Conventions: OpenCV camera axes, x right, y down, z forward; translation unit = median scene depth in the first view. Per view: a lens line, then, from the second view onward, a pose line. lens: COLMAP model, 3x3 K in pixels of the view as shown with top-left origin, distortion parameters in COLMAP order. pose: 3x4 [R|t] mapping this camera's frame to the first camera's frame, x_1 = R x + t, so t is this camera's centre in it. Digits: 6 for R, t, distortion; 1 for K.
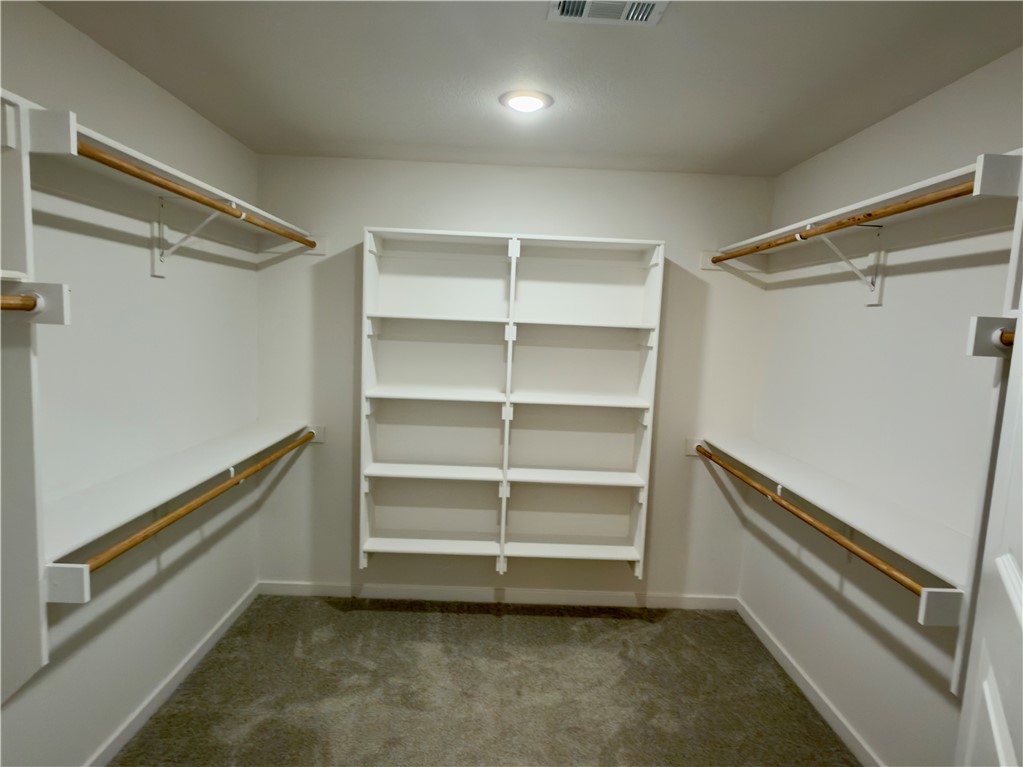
lens RADIAL K [[567.5, 0, 501.9], [0, 567.5, 379.6], [0, 0, 1]] dist [-0.000370, -0.000437]
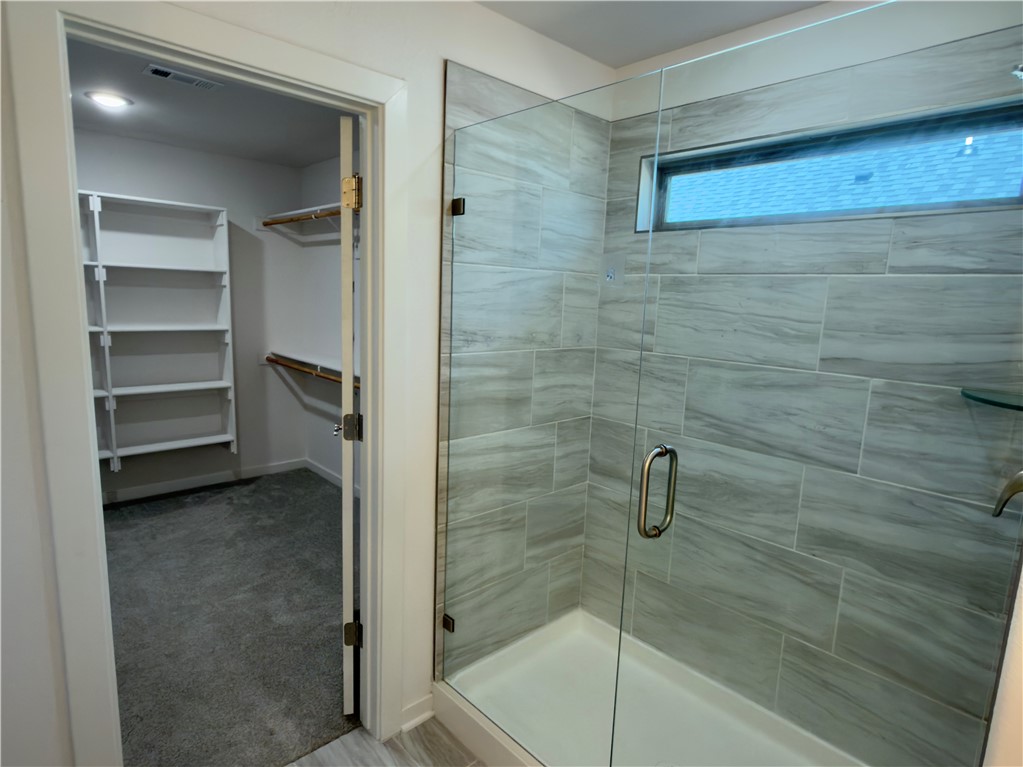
lens RADIAL K [[567.5, 0, 513.0], [0, 567.5, 386.5], [0, 0, 1]] dist [-0.000370, -0.000437]
pose [[0.731675, -0.122908, 0.670481, -0.180384], [0.059549, 0.991375, 0.116748, 0.066390], [-0.679047, -0.045495, 0.732683, -0.501766]]
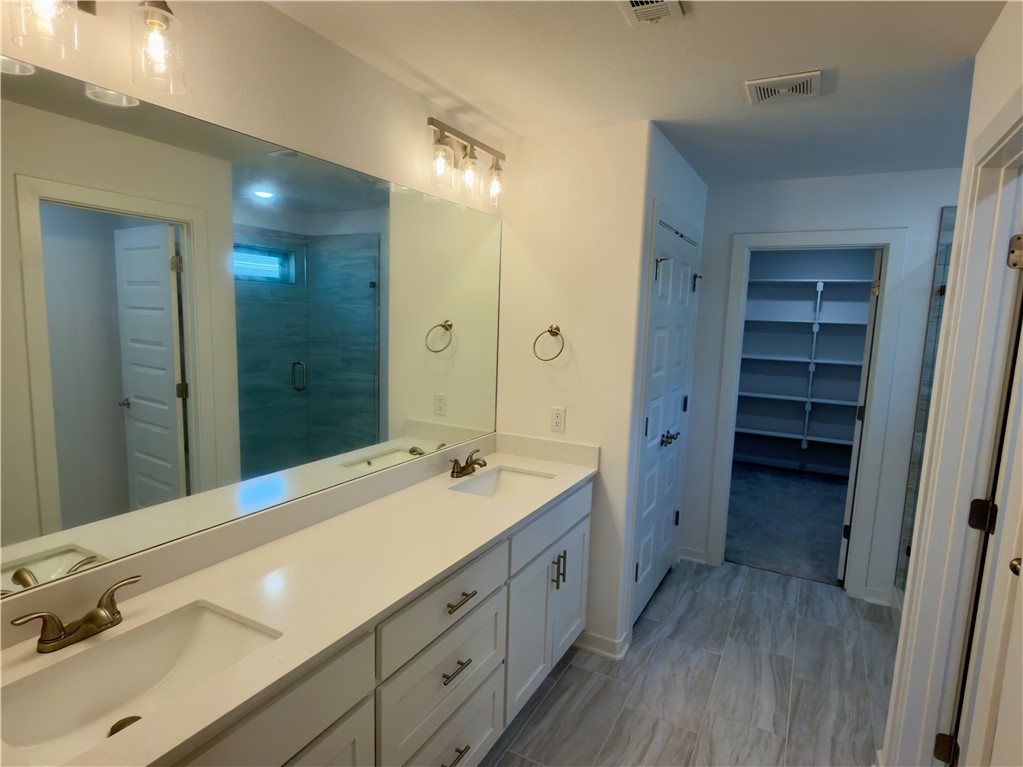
lens RADIAL K [[567.5, 0, 516.2], [0, 567.5, 386.4], [0, 0, 1]] dist [-0.000370, -0.000437]
pose [[0.883586, 0.048584, -0.465742, 0.023434], [-0.042606, 0.998819, 0.023360, 0.122926], [0.466327, -0.000797, 0.884612, -1.274136]]
